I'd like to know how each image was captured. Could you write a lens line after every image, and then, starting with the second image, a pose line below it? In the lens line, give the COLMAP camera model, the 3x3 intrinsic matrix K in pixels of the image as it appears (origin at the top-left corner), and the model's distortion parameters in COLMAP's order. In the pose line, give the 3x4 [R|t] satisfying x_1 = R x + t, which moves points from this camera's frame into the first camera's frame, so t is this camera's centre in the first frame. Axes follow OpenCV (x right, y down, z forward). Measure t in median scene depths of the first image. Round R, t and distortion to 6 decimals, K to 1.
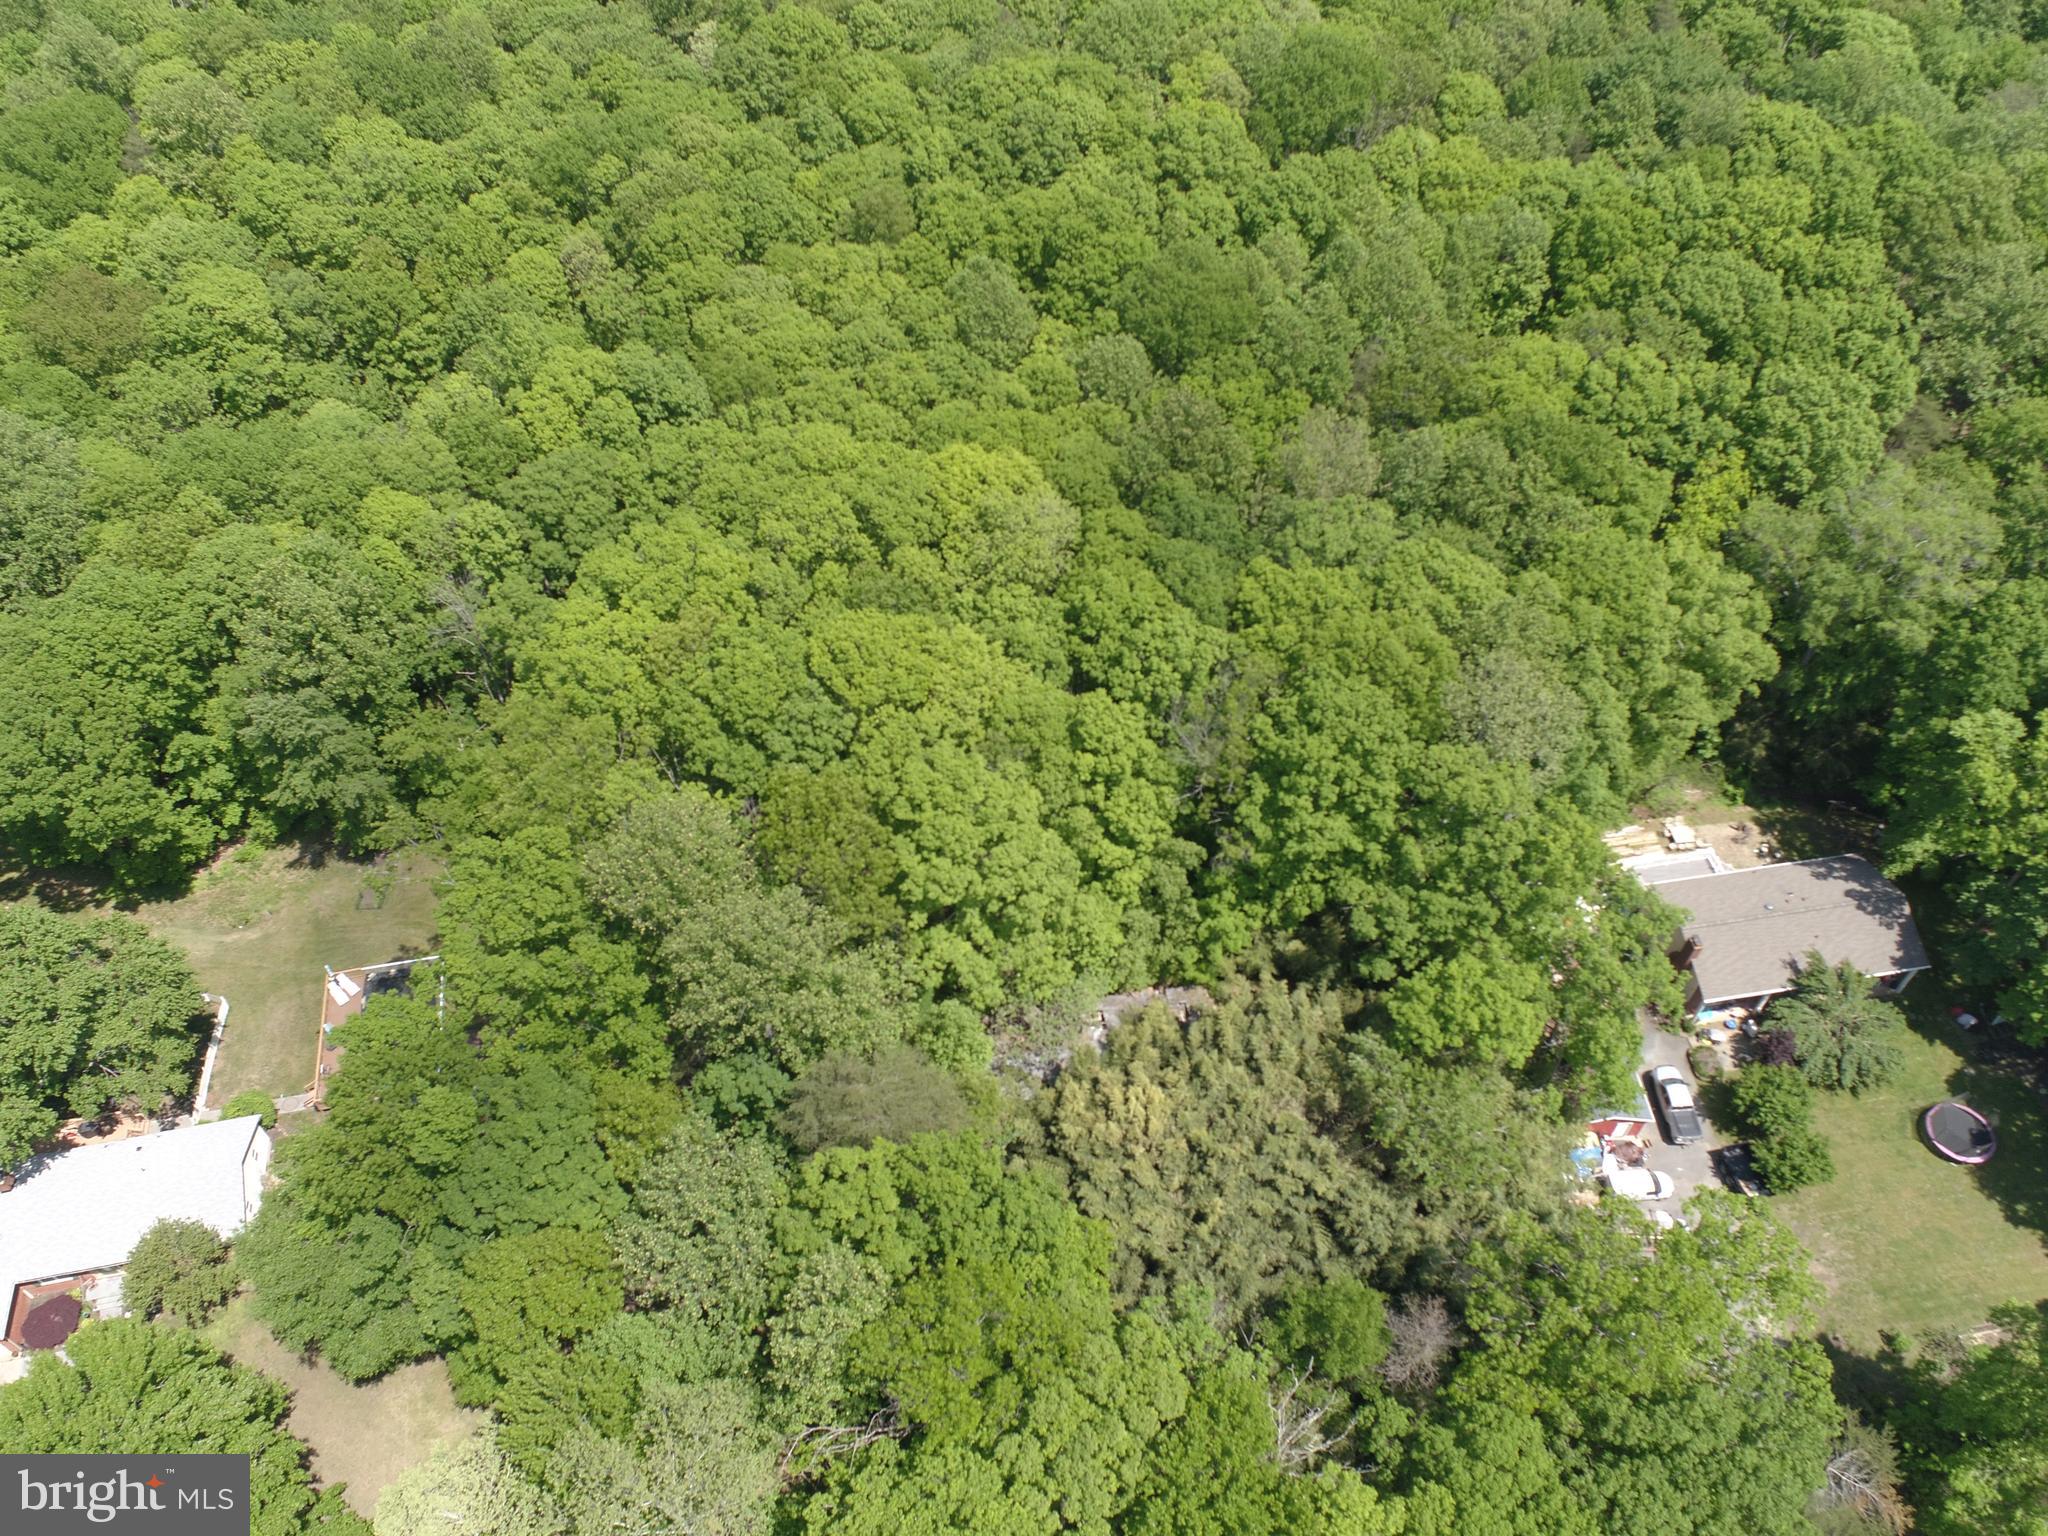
lens RADIAL K [[1561.5, 0, 1018.8], [0, 1561.5, 776.8], [0, 0, 1]] dist [-0.009640, 0.001681]
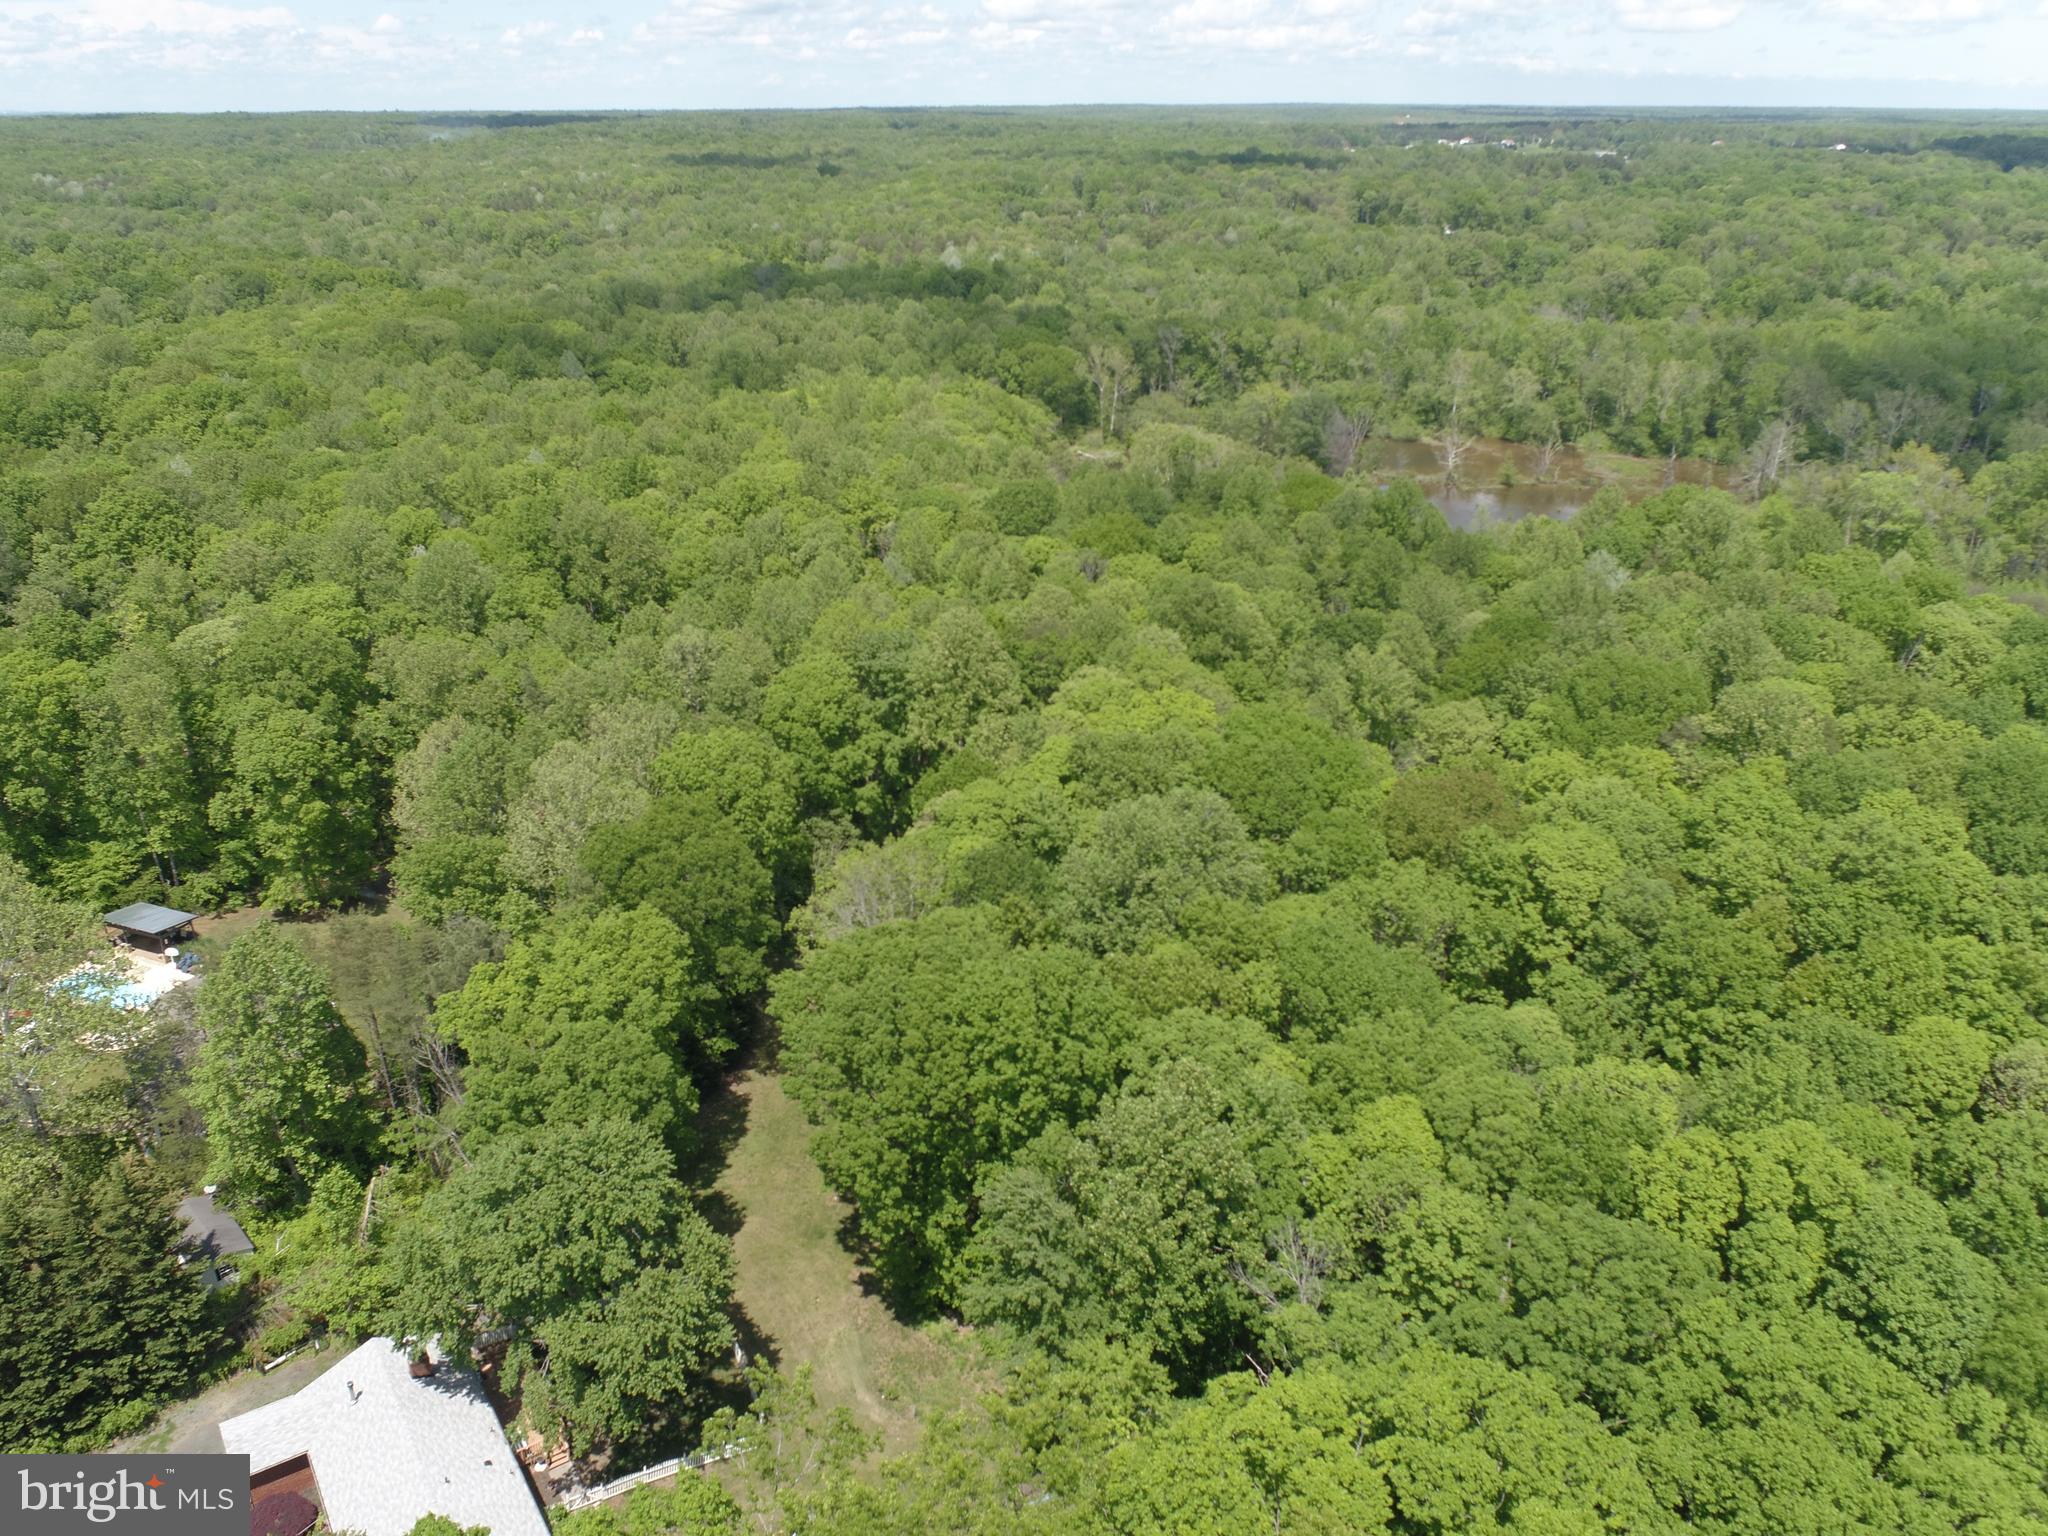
lens RADIAL K [[1561.5, 0, 1036.4], [0, 1561.5, 765.5], [0, 0, 1]] dist [-0.009640, 0.001681]
pose [[0.381377, 0.375975, -0.844508, 0.055138], [-0.711051, 0.703094, -0.008091, -0.162707], [0.590727, 0.603574, 0.535481, 0.431870]]
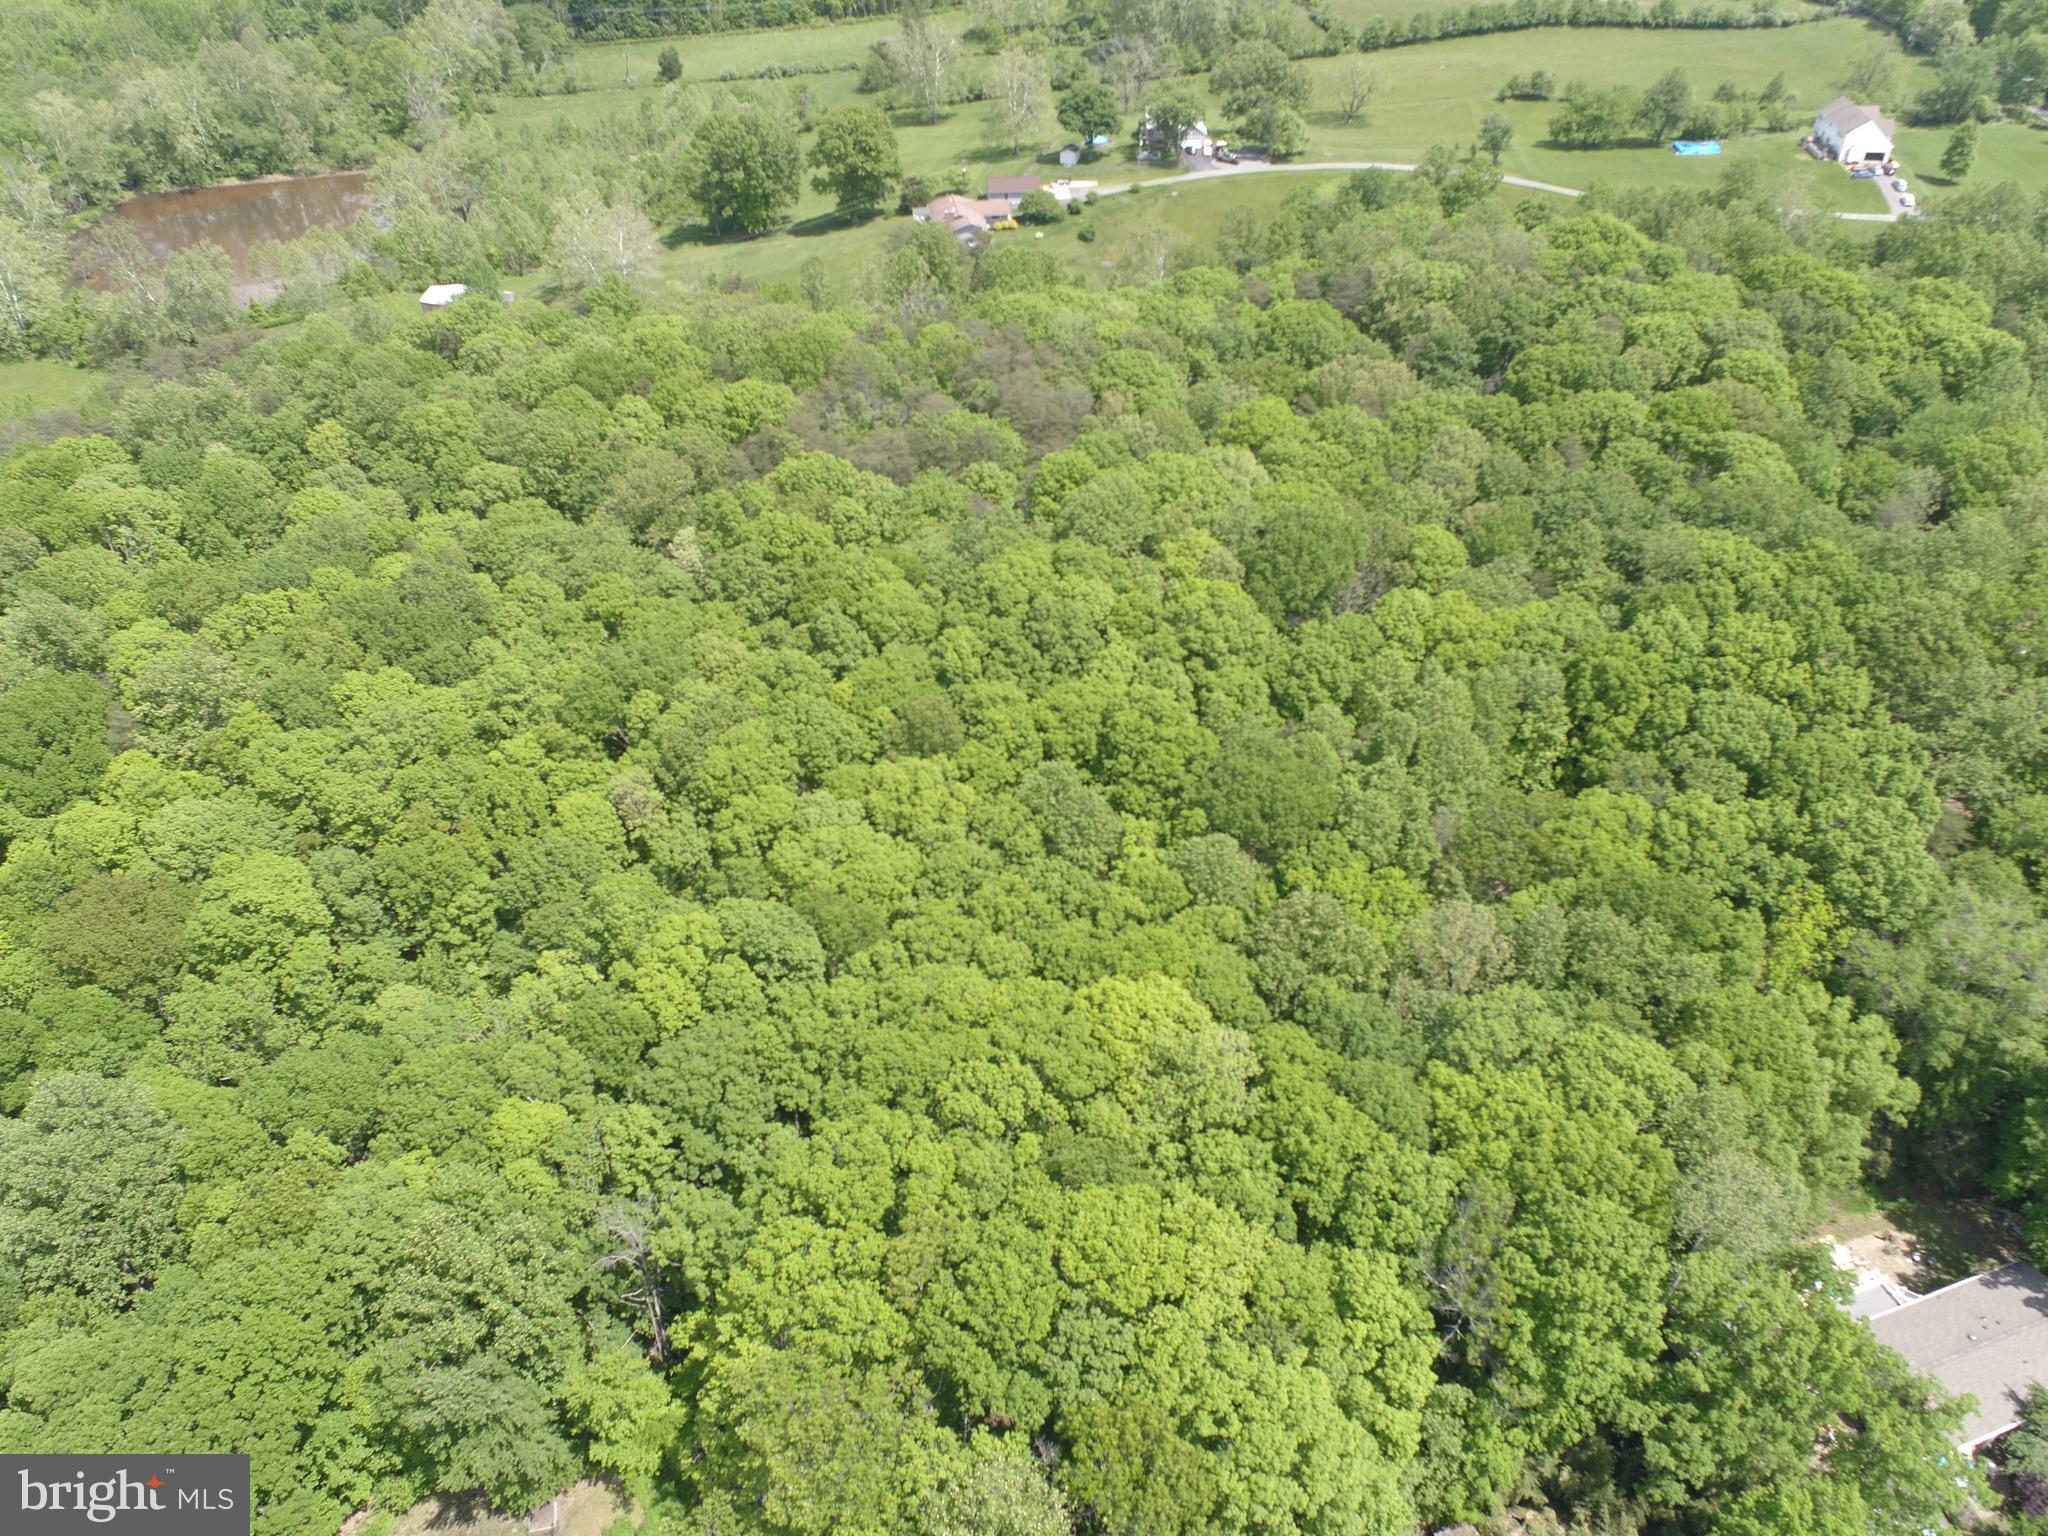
lens RADIAL K [[1561.5, 0, 1019.4], [0, 1561.5, 772.4], [0, 0, 1]] dist [-0.009640, 0.001681]
pose [[0.983321, -0.115730, 0.140311, -0.211033], [0.139859, 0.974307, -0.176537, -0.166260], [-0.116275, 0.193216, 0.974242, 0.004003]]
